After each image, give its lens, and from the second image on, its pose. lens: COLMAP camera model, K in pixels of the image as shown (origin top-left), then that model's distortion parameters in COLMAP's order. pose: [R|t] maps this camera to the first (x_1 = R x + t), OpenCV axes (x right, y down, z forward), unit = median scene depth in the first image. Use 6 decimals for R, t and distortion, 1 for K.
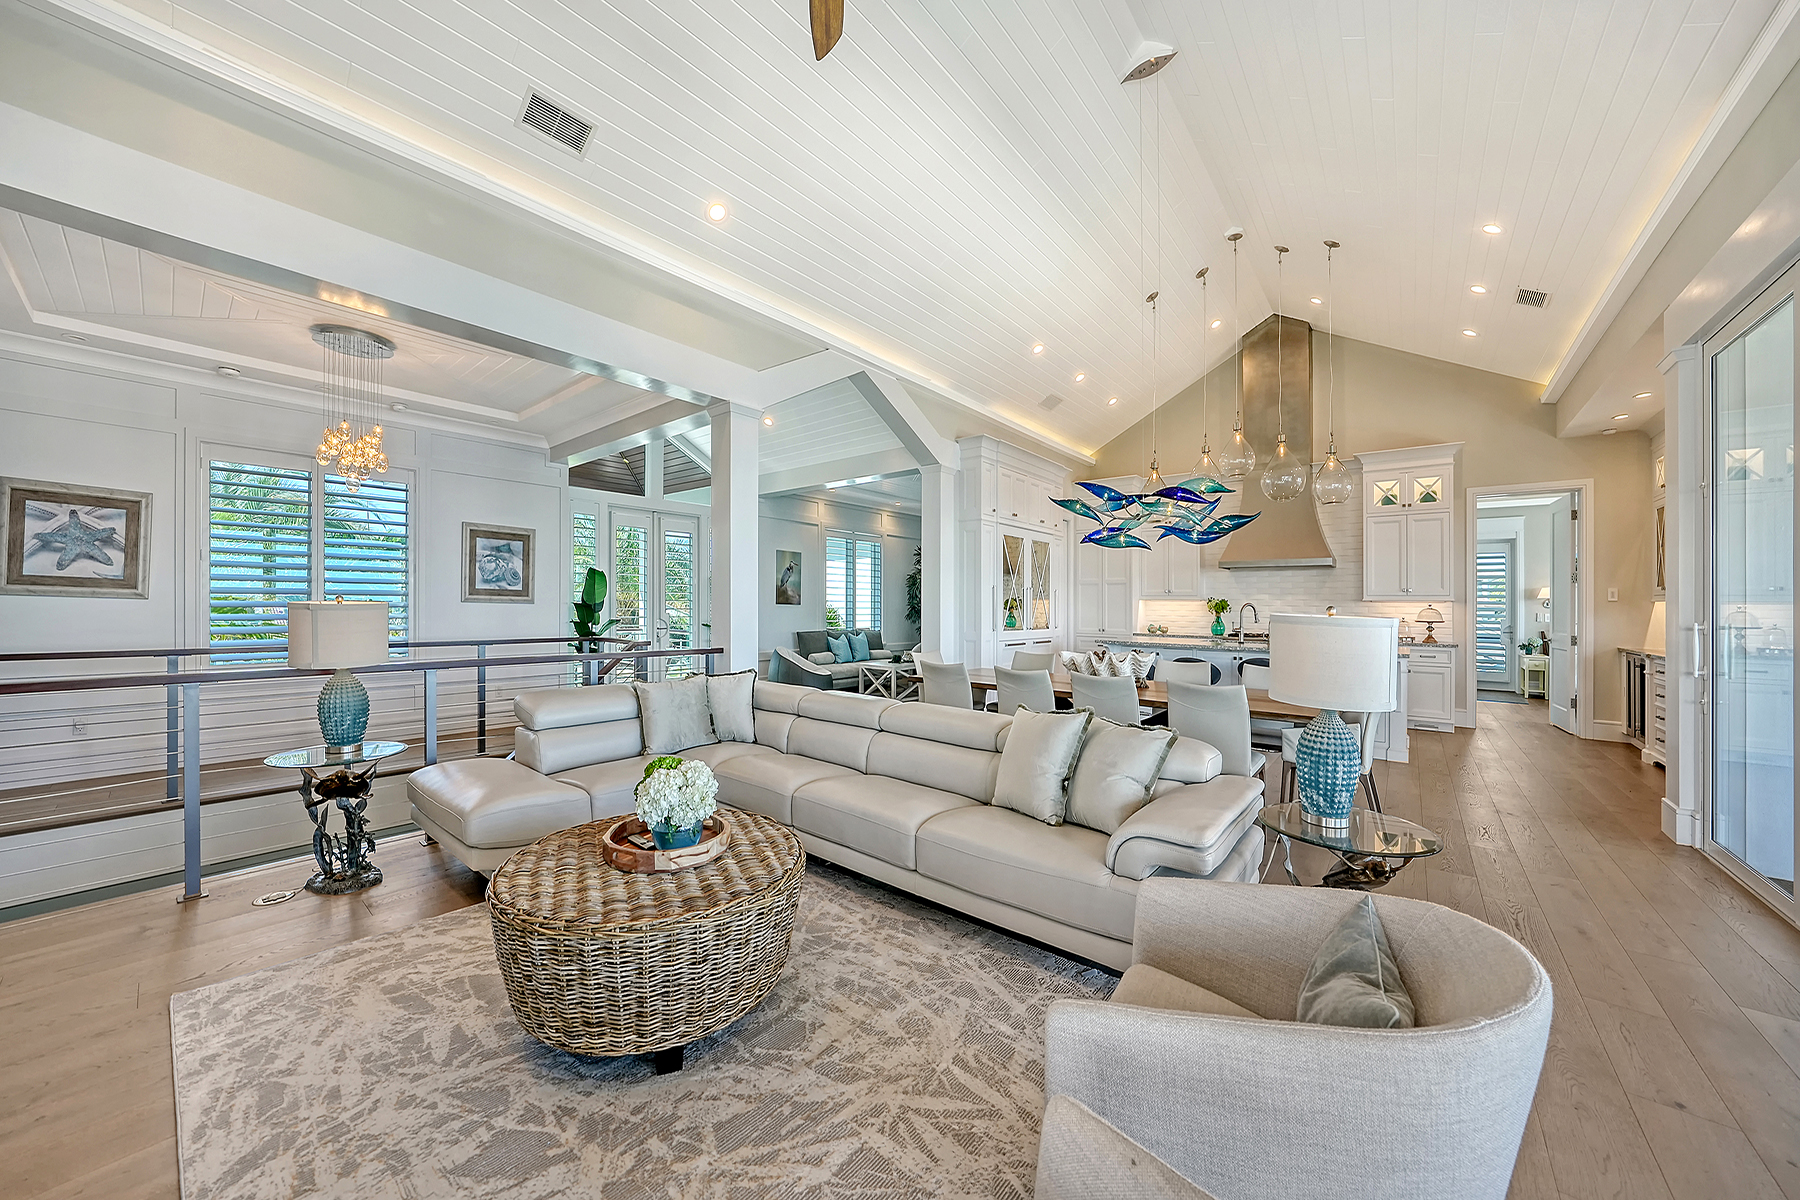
lens RADIAL K [[622.8, 0, 899.9], [0, 622.8, 602.0], [0, 0, 1]] dist [-0.020038, 0.000588]
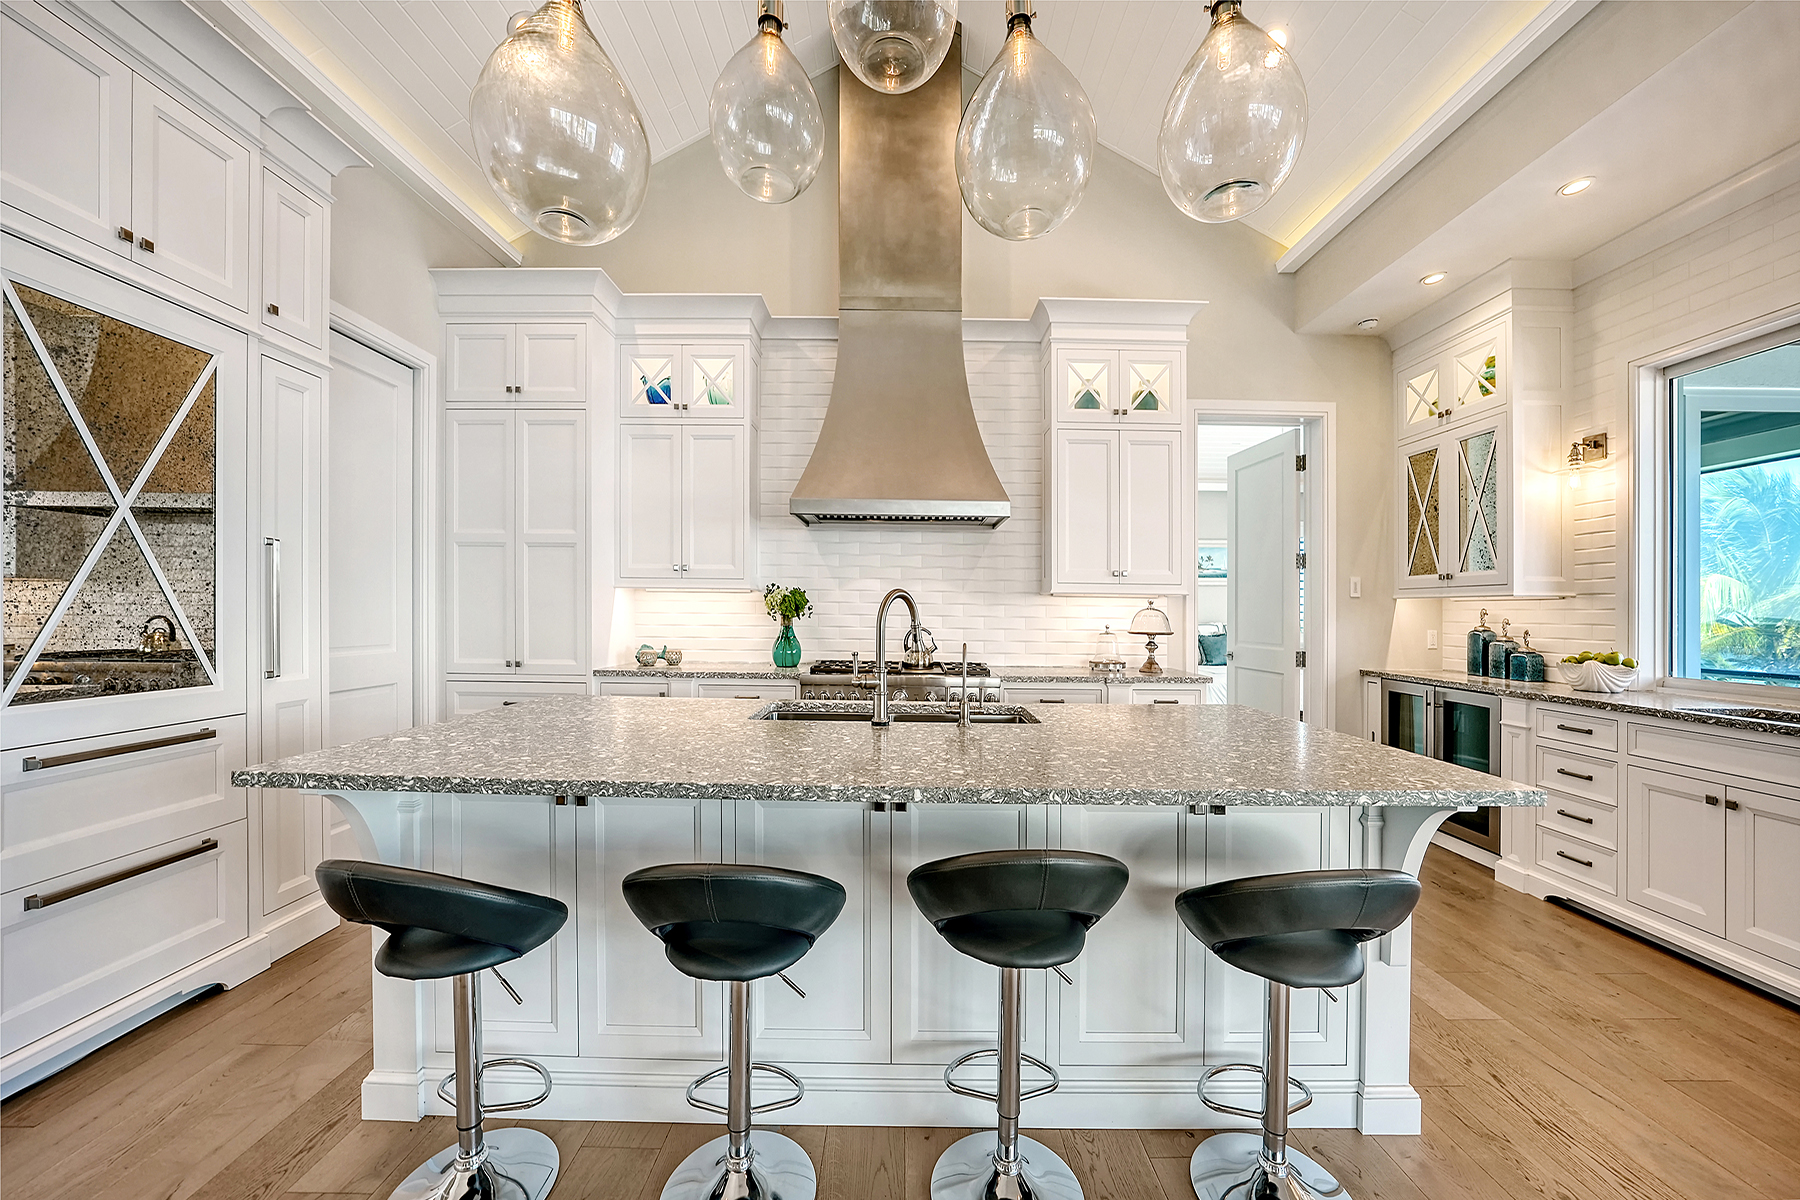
lens RADIAL K [[622.8, 0, 908.1], [0, 622.8, 610.8], [0, 0, 1]] dist [-0.020038, 0.000588]
pose [[0.771774, -0.000119, 0.635897, 0.309007], [-0.005193, 0.999965, 0.006490, 0.009384], [-0.635876, -0.008312, 0.771747, 0.625908]]
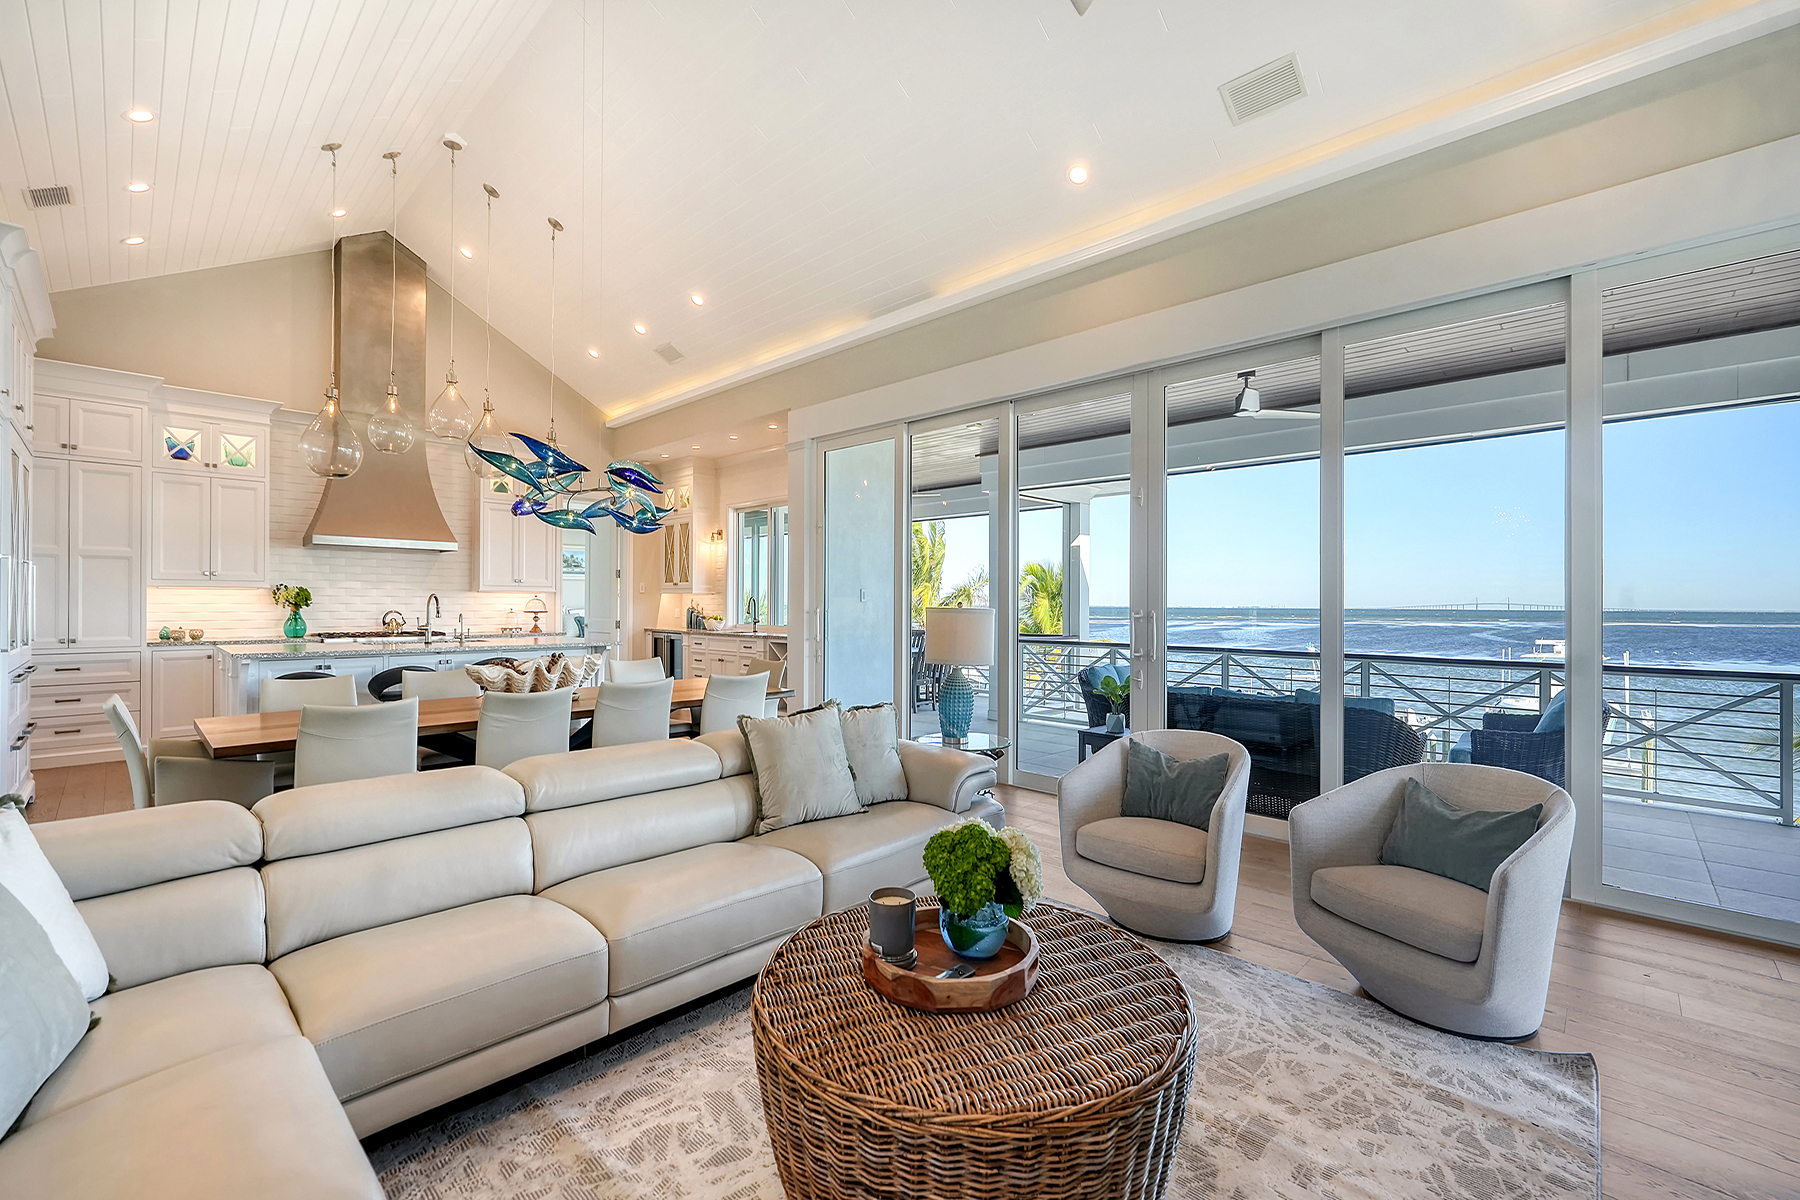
lens RADIAL K [[754.7, 0, 890.2], [0, 754.7, 590.5], [0, 0, 1]] dist [-0.003197, 0.000942]
pose [[0.091911, 0.005749, 0.995751, -0.305050], [-0.008391, 0.999952, -0.004998, -0.001934], [-0.995732, -0.007896, 0.091955, 0.252144]]
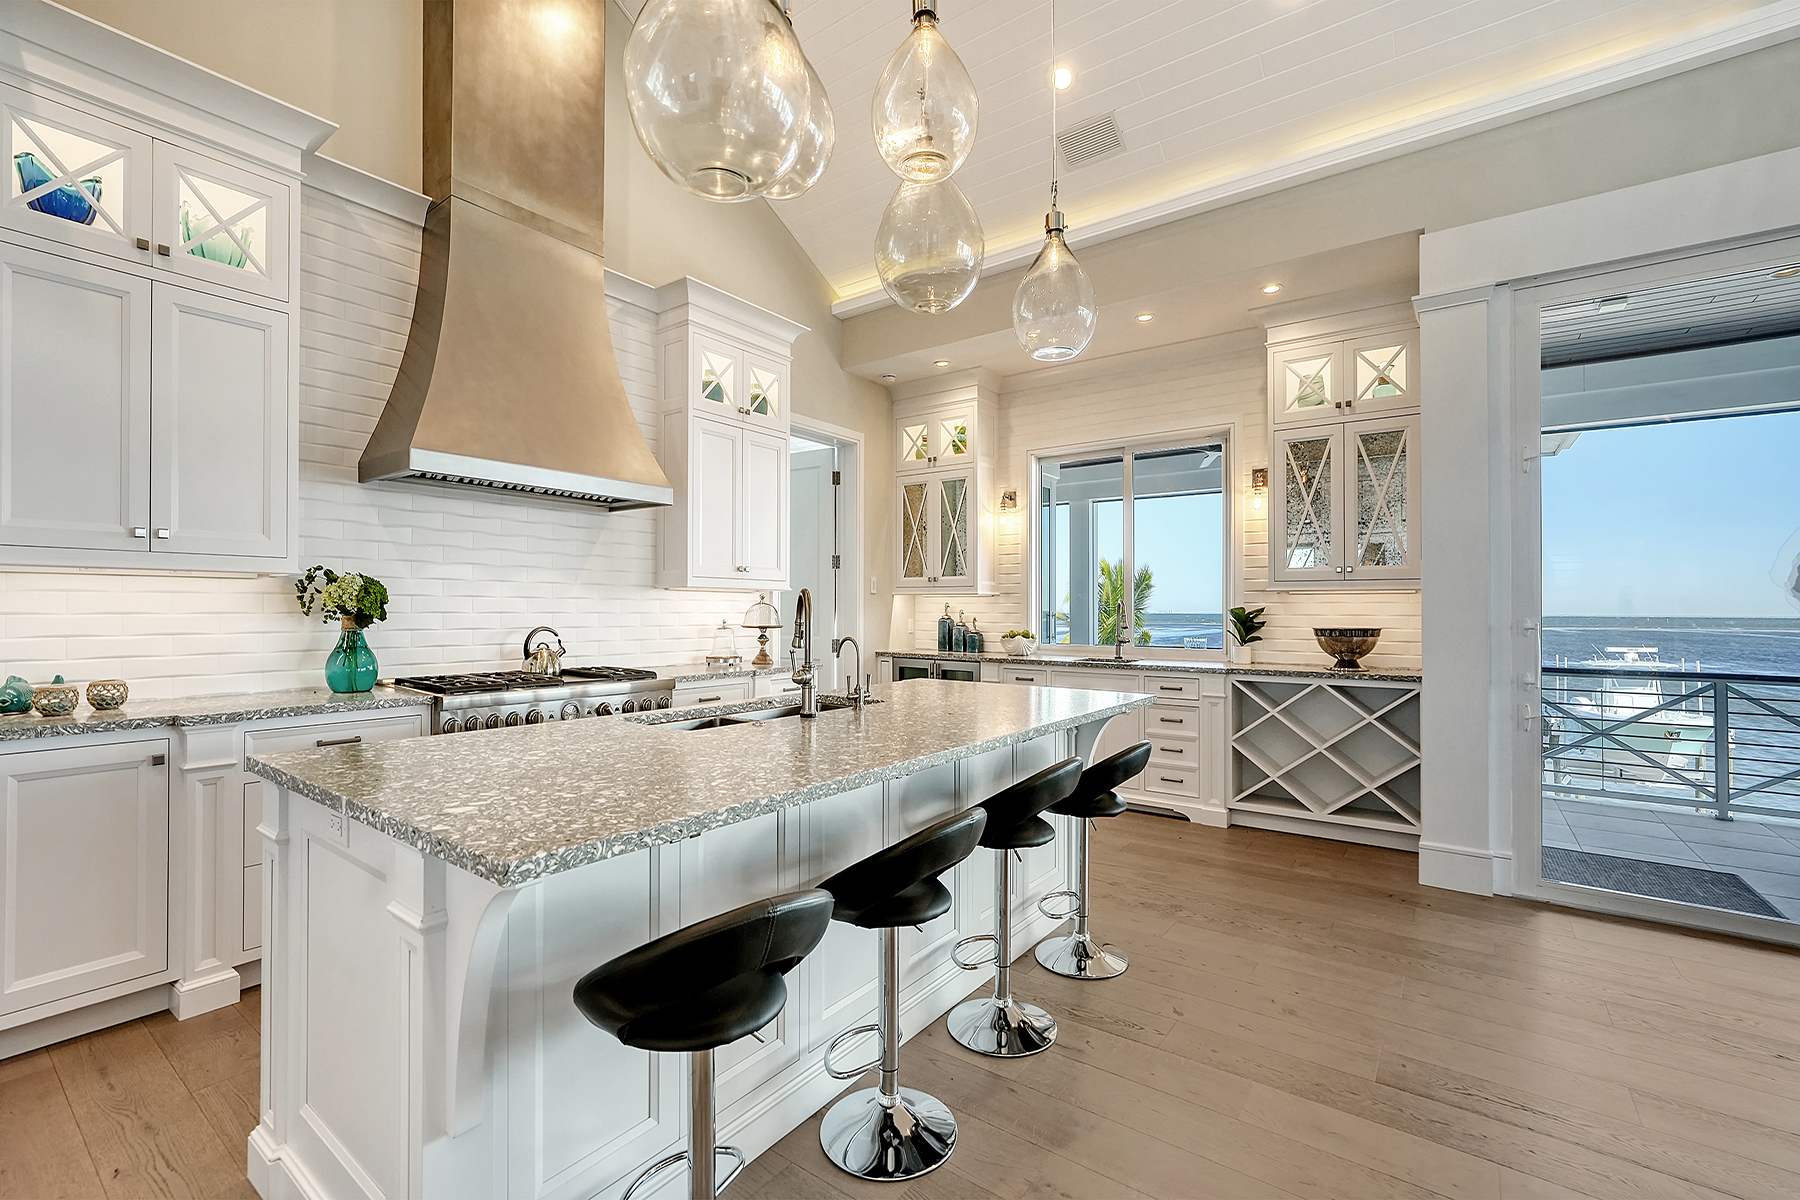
lens RADIAL K [[754.7, 0, 892.1], [0, 754.7, 595.7], [0, 0, 1]] dist [-0.003197, 0.000942]
pose [[-0.035643, 0.005643, 0.999349, 0.142683], [-0.008694, 0.999944, -0.005957, 0.006485], [-0.999327, -0.008900, -0.035592, 0.793910]]
